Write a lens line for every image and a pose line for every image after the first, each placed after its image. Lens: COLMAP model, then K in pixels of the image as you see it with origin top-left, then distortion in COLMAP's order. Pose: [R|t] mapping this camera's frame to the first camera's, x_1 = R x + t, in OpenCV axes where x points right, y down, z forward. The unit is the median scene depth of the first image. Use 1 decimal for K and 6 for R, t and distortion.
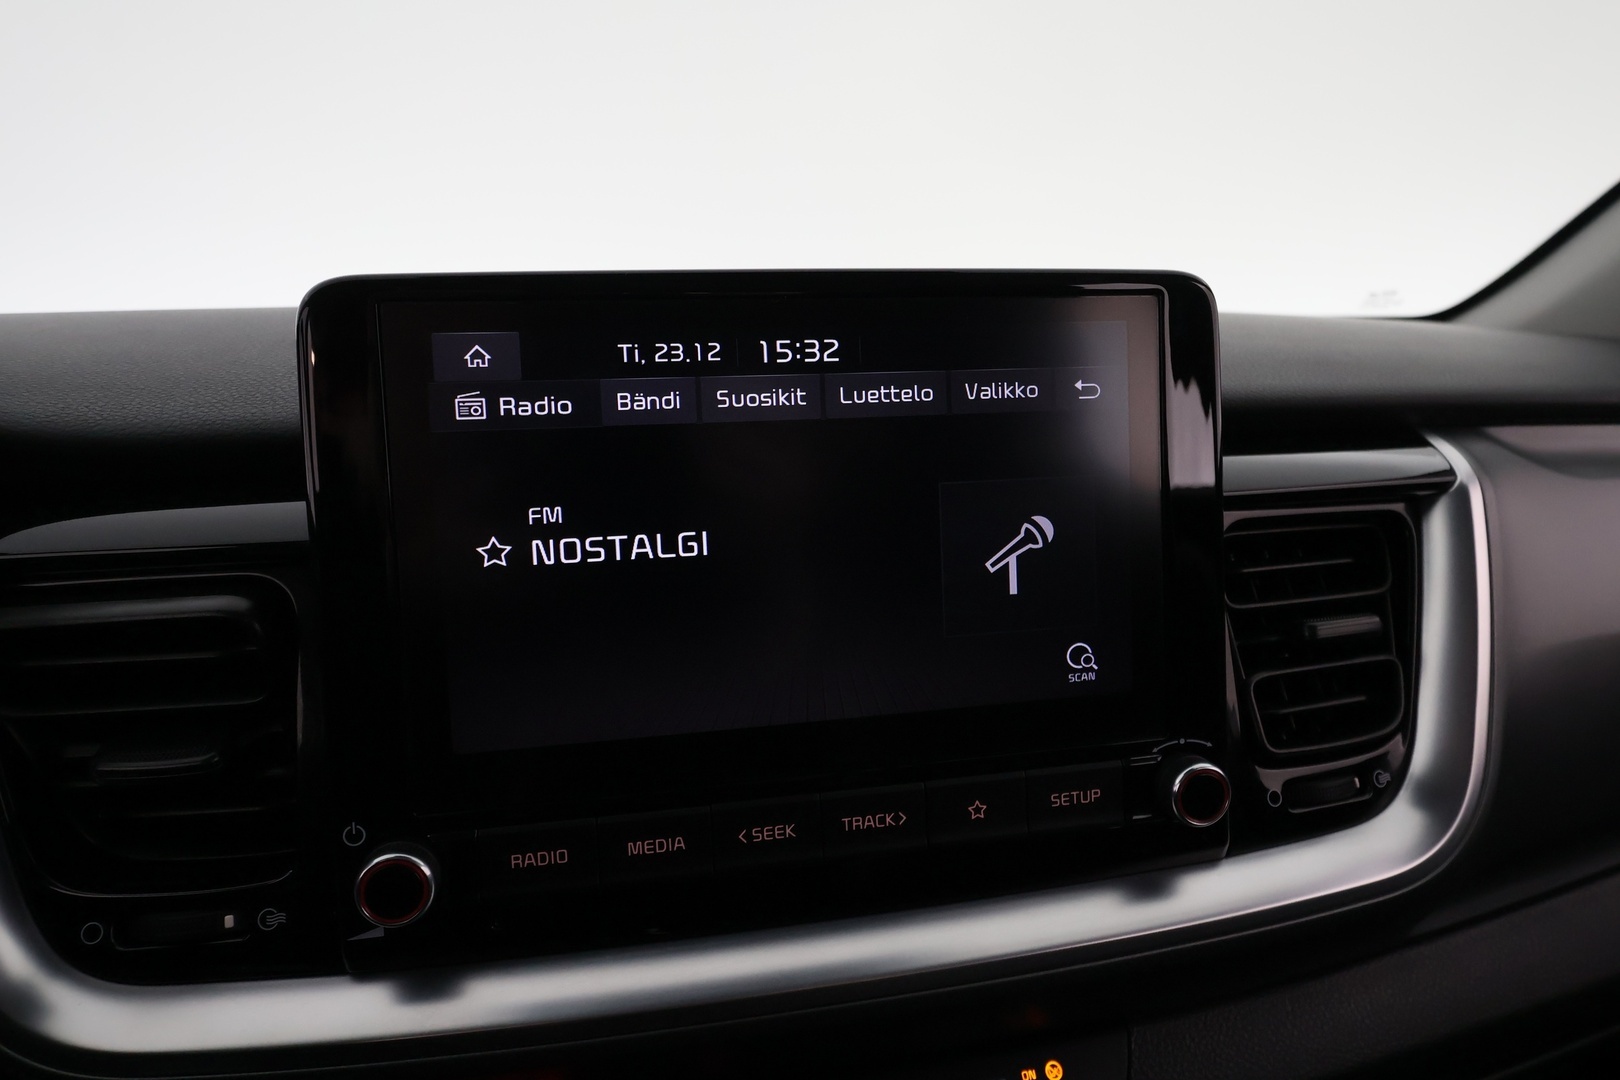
lens RADIAL K [[1068.2, 0, 837.8], [0, 1068.2, 535.5], [0, 0, 1]] dist [0.034572, -0.051220]
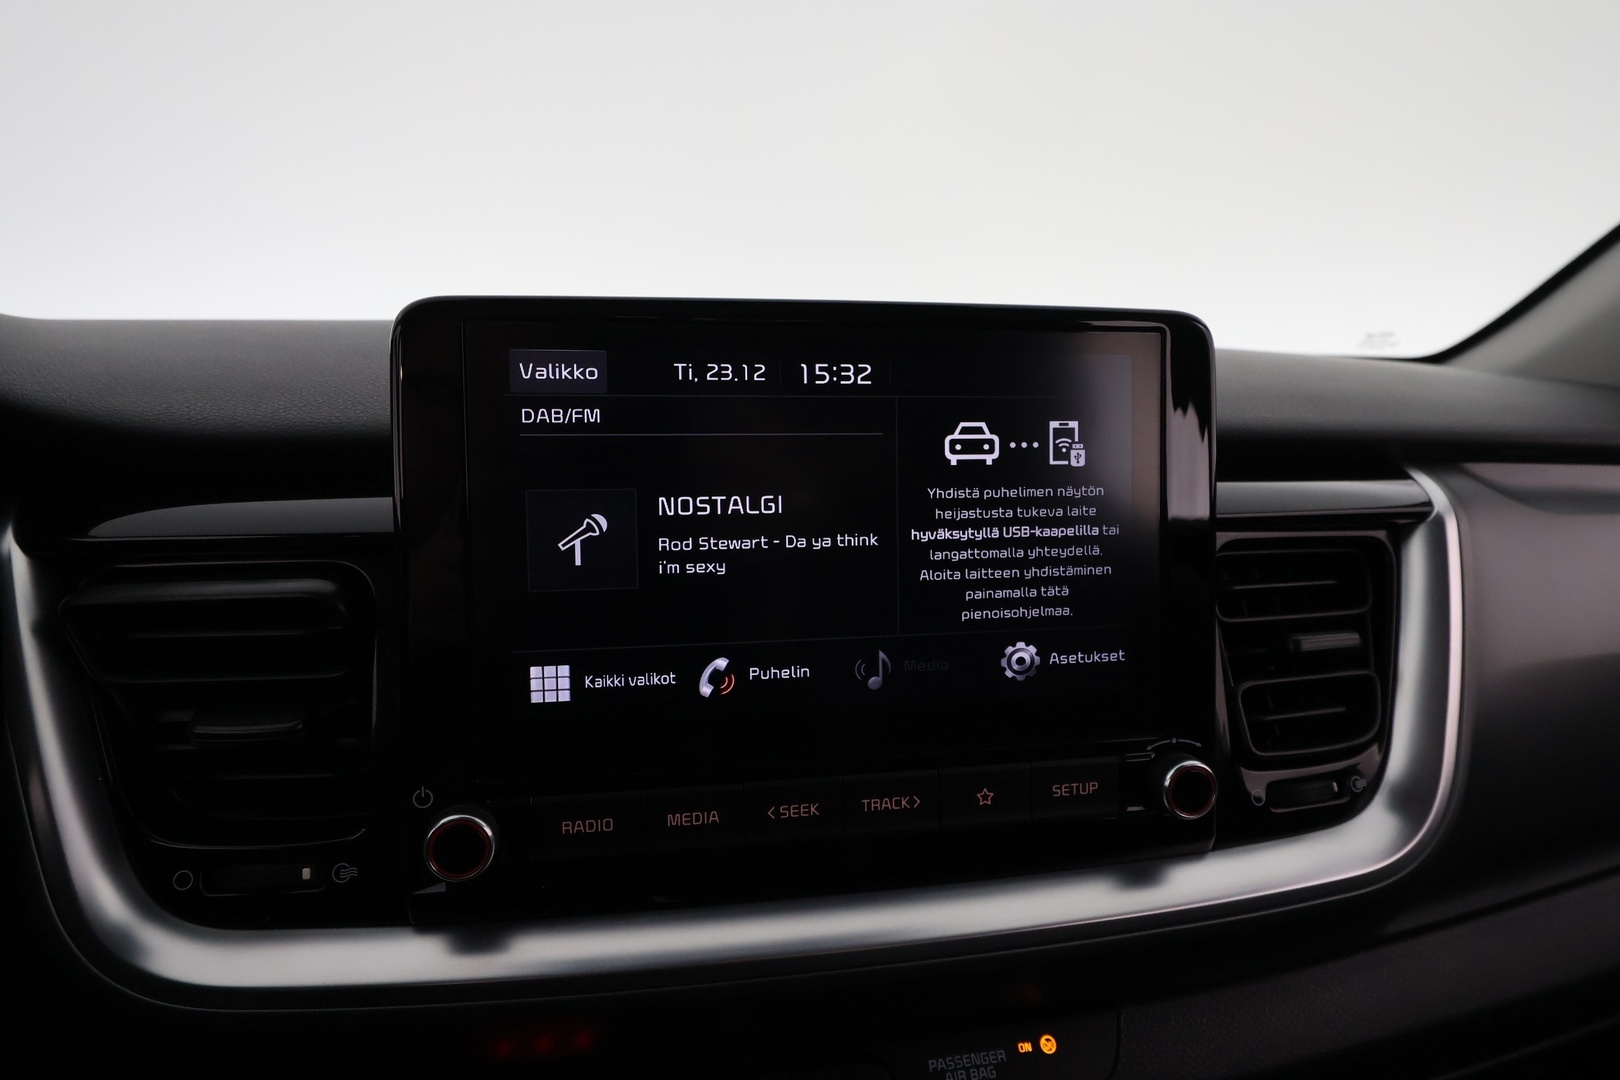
lens RADIAL K [[1114.0, 0, 810.0], [0, 1114.0, 540.0], [0, 0, 1]] dist [0.005873, -0.004475]
pose [[0.999536, 0.029081, -0.009033, -0.044417], [-0.029291, 0.999282, -0.024038, 0.026201], [0.008327, 0.024291, 0.999670, -0.140639]]
